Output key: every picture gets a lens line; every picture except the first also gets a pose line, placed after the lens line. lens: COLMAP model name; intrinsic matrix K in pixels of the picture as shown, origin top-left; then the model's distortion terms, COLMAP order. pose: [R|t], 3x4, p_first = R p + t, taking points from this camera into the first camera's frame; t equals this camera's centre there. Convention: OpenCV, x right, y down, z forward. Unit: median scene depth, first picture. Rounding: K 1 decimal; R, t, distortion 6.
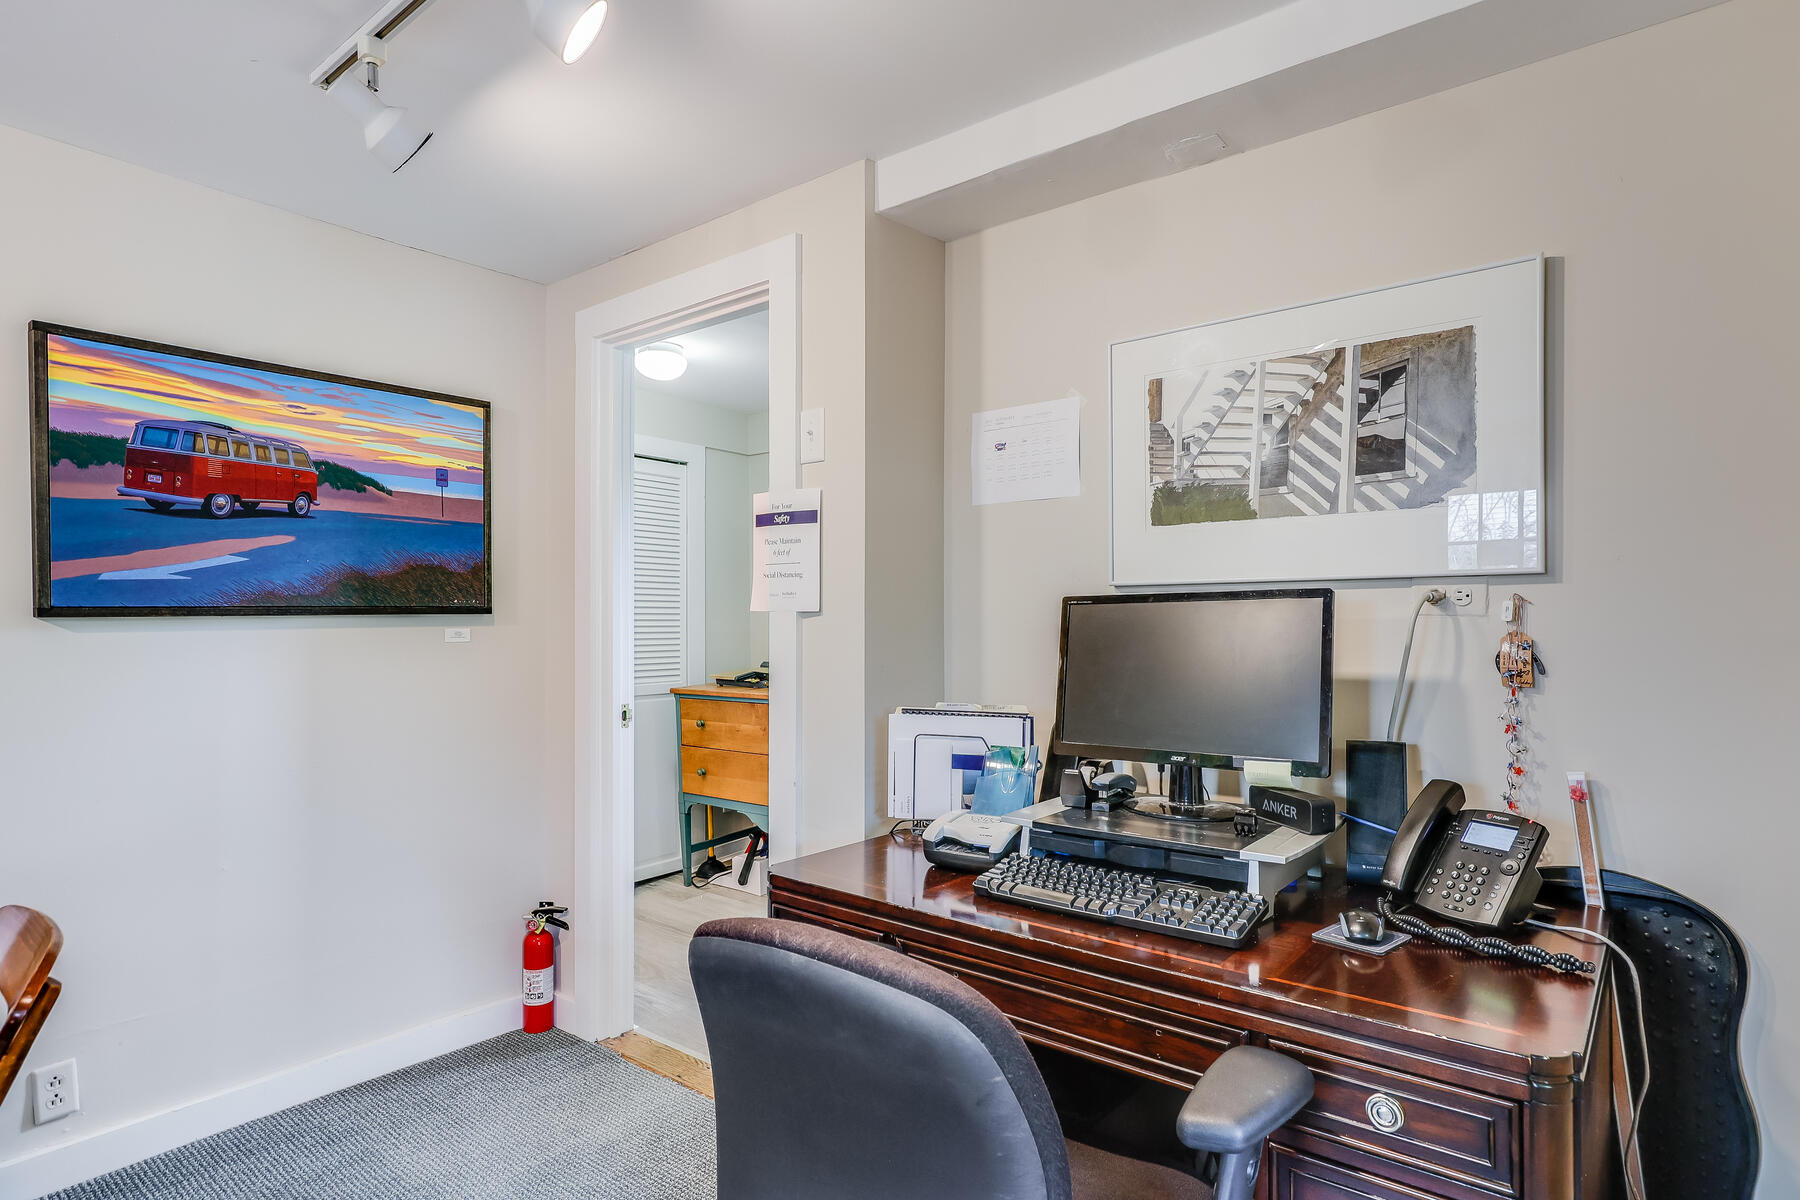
lens RADIAL K [[969.9, 0, 906.4], [0, 969.9, 625.6], [0, 0, 1]] dist [0.000795, 0.000918]
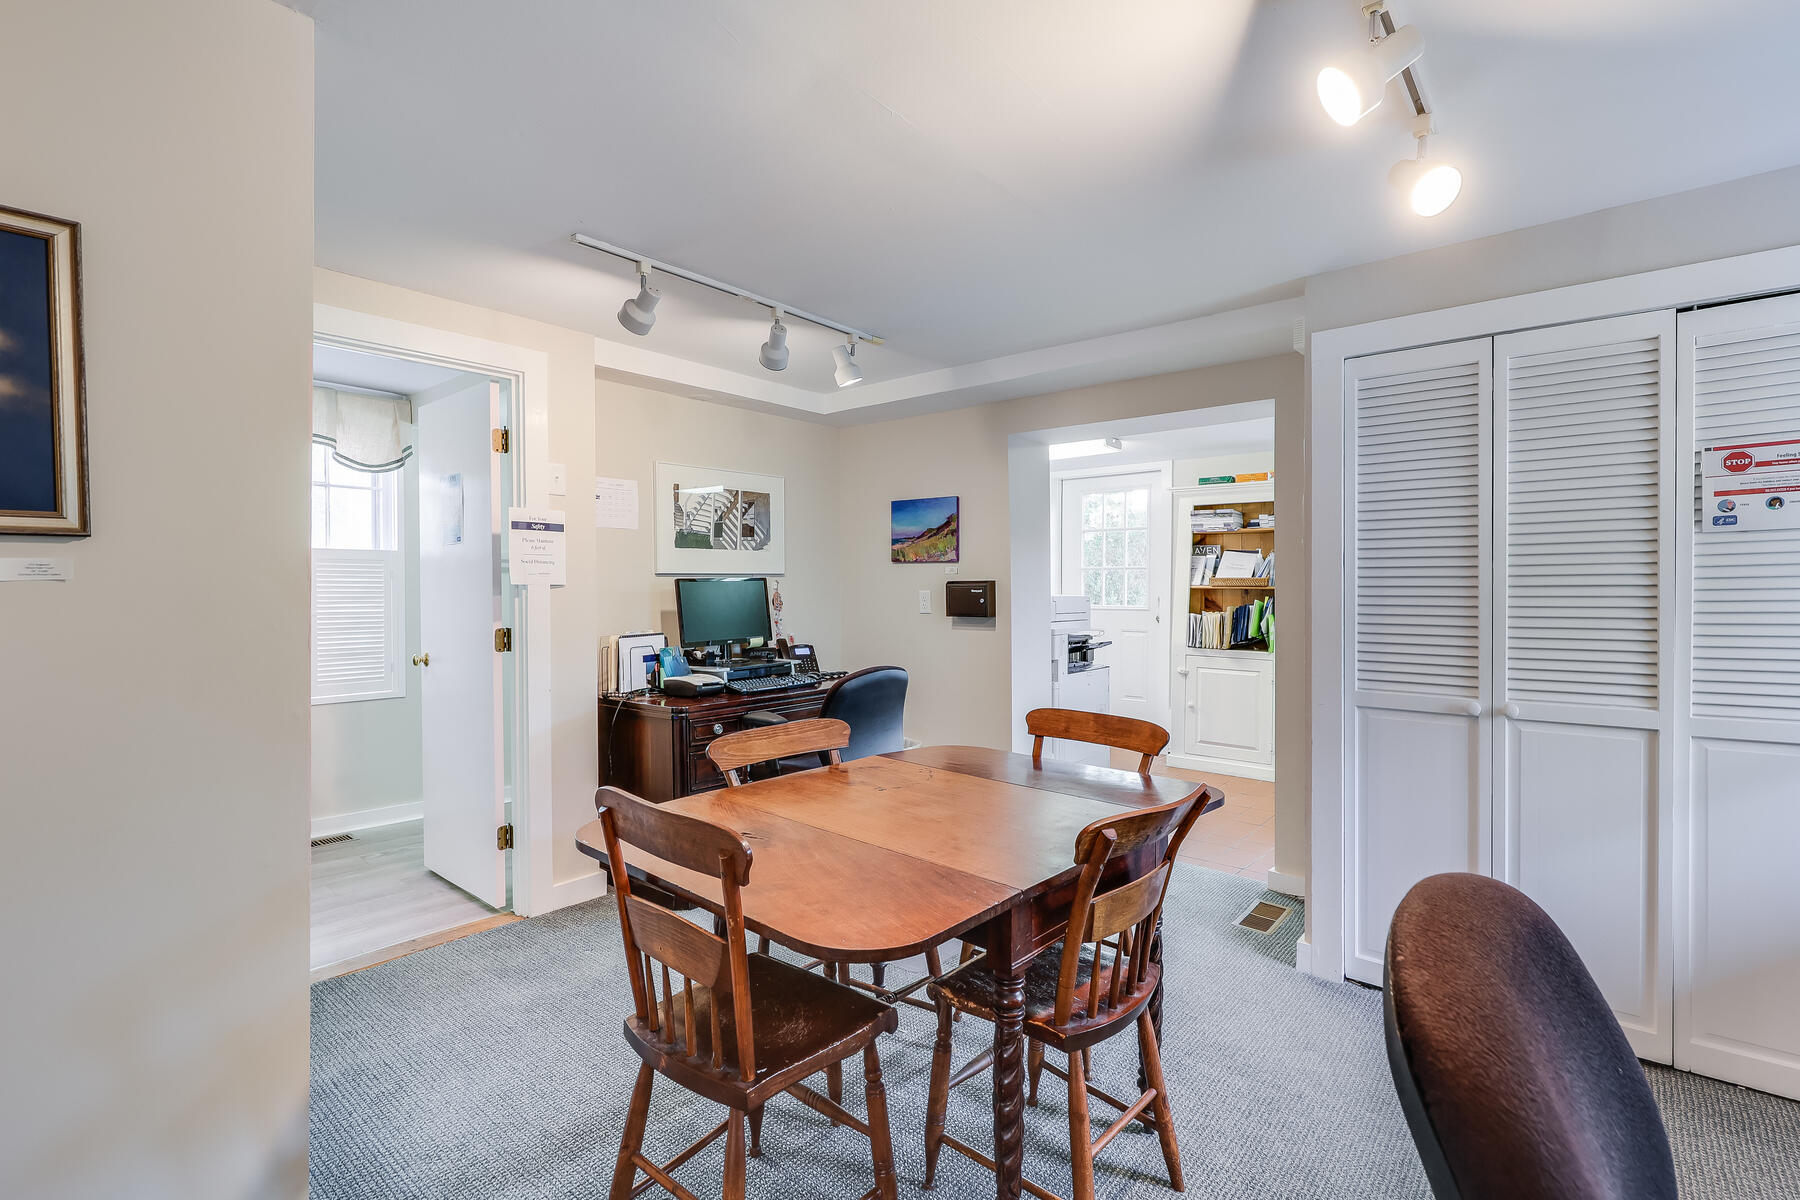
lens RADIAL K [[831.6, 0, 912.7], [0, 831.6, 598.1], [0, 0, 1]] dist [0.002432, -0.001922]
pose [[0.015758, -0.012006, 0.999804, -1.489122], [0.014707, 0.999823, 0.011775, 0.000604], [-0.999768, 0.014519, 0.015932, 0.362396]]
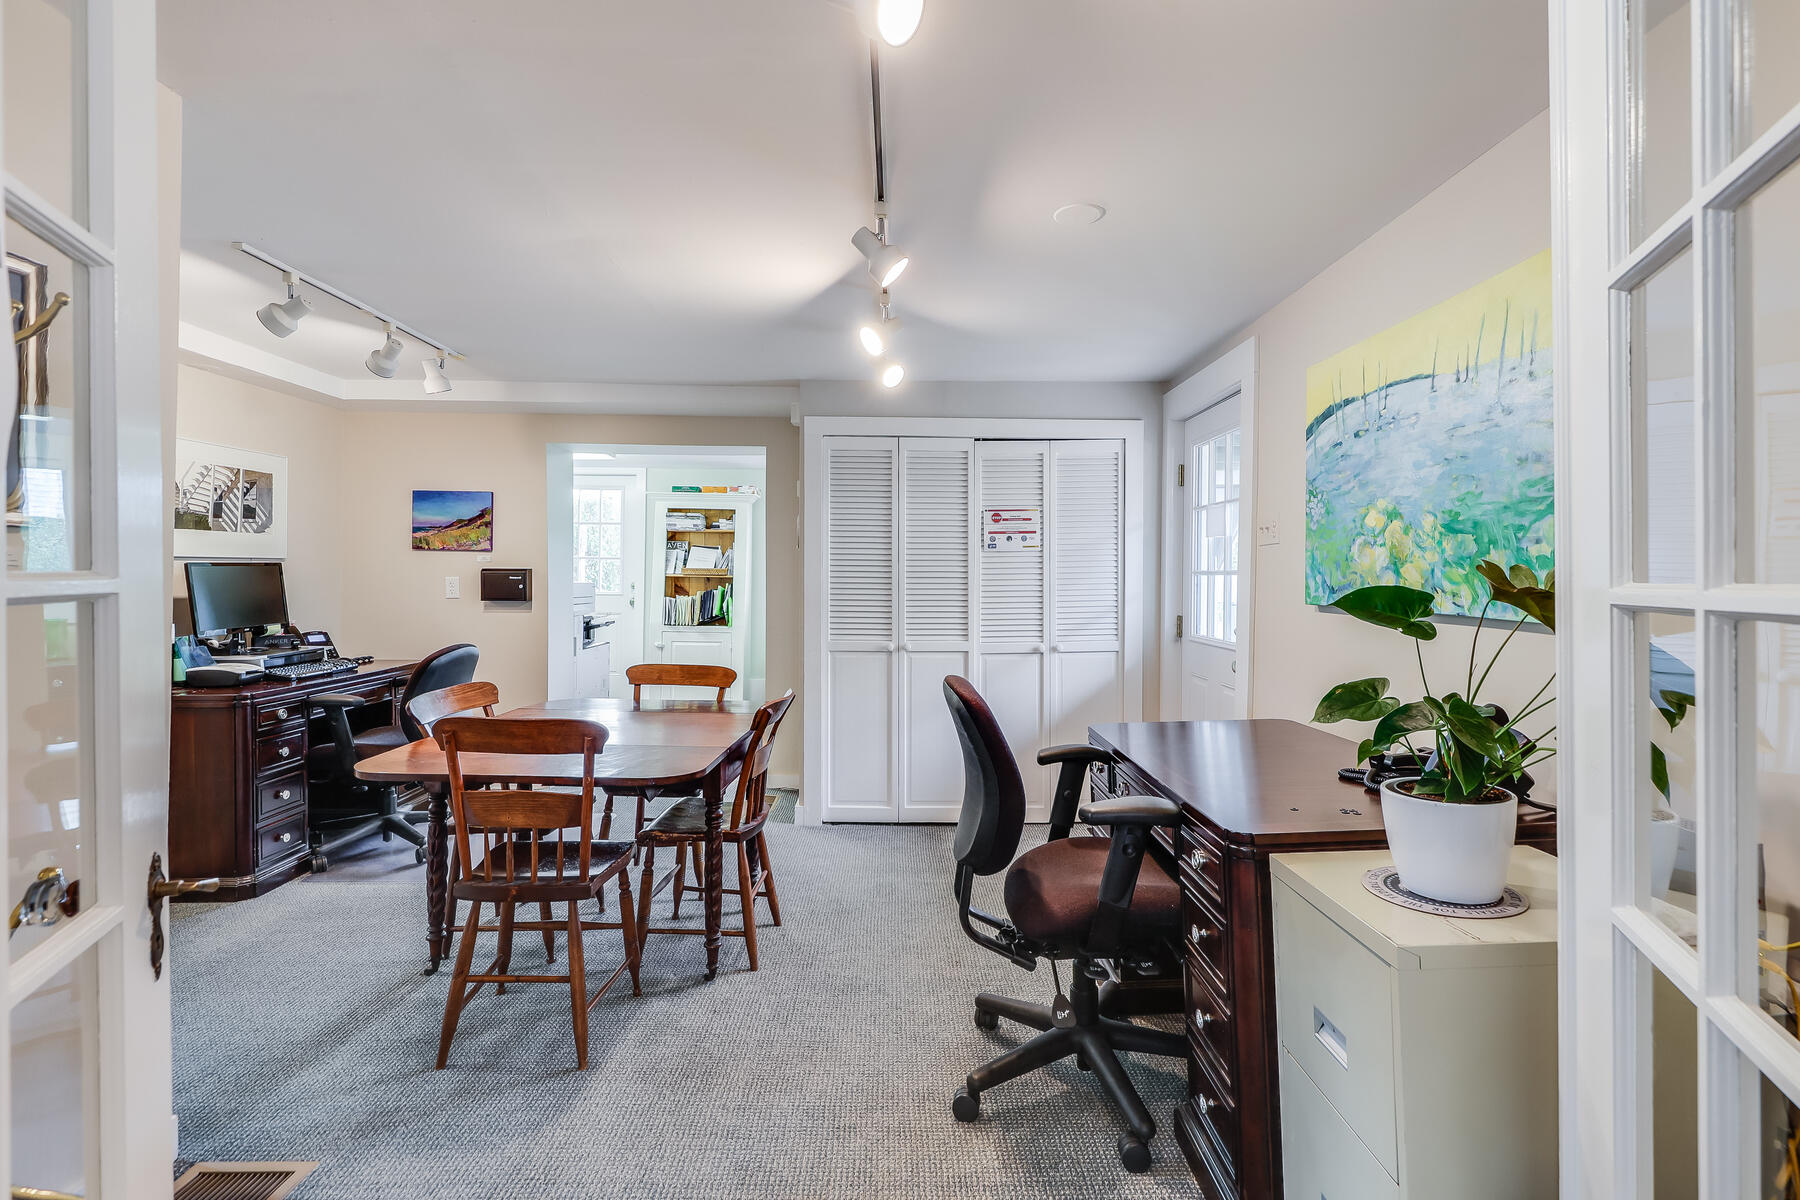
lens RADIAL K [[831.6, 0, 916.8], [0, 831.6, 572.0], [0, 0, 1]] dist [0.002432, -0.001922]
pose [[-0.643187, 0.000091, 0.765709, -1.877224], [0.002946, 0.999993, 0.002355, -0.007481], [-0.765704, 0.003770, -0.643182, 0.810173]]
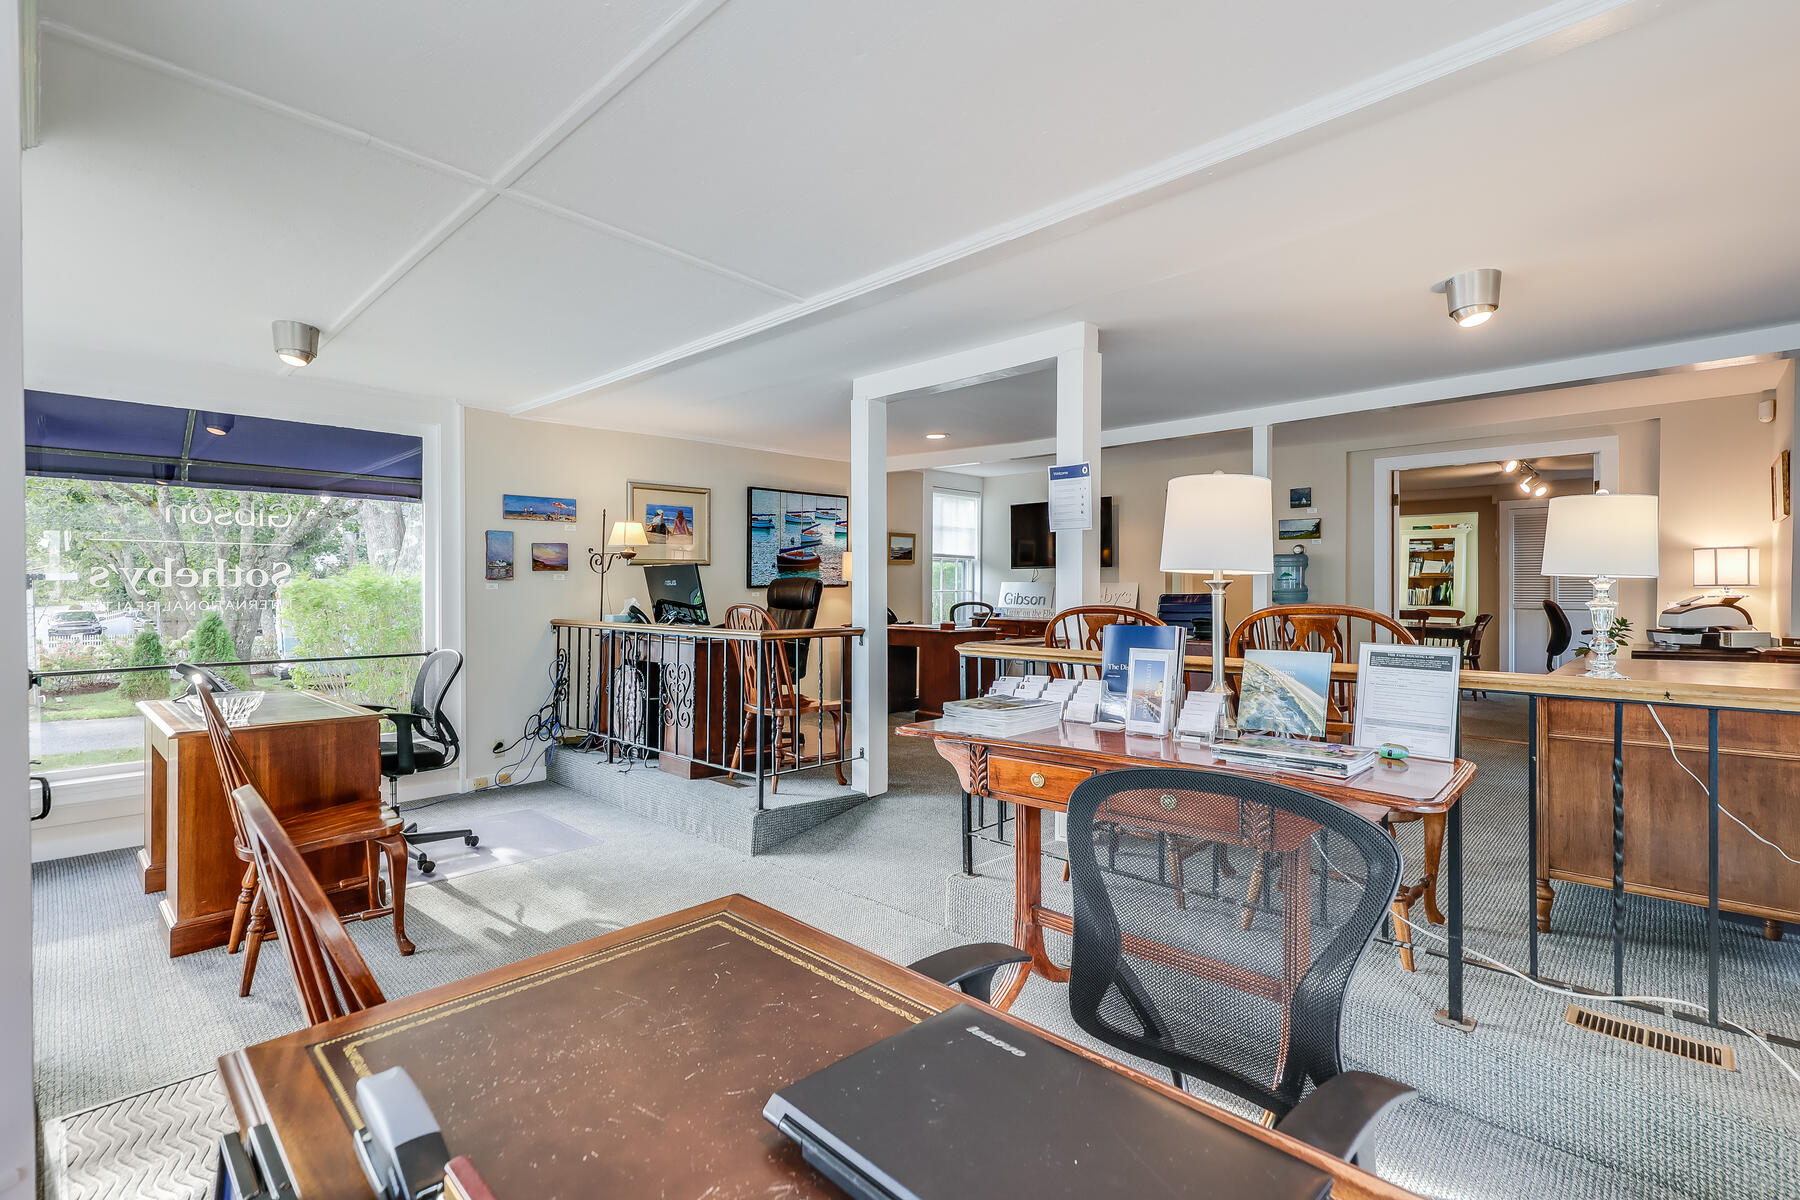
lens RADIAL K [[831.6, 0, 908.3], [0, 831.6, 586.8], [0, 0, 1]] dist [0.002432, -0.001922]
pose [[0.072172, -0.000390, 0.997392, -4.561046], [0.010973, 0.999940, -0.000403, 0.039104], [-0.997332, 0.010973, 0.072172, 2.397907]]
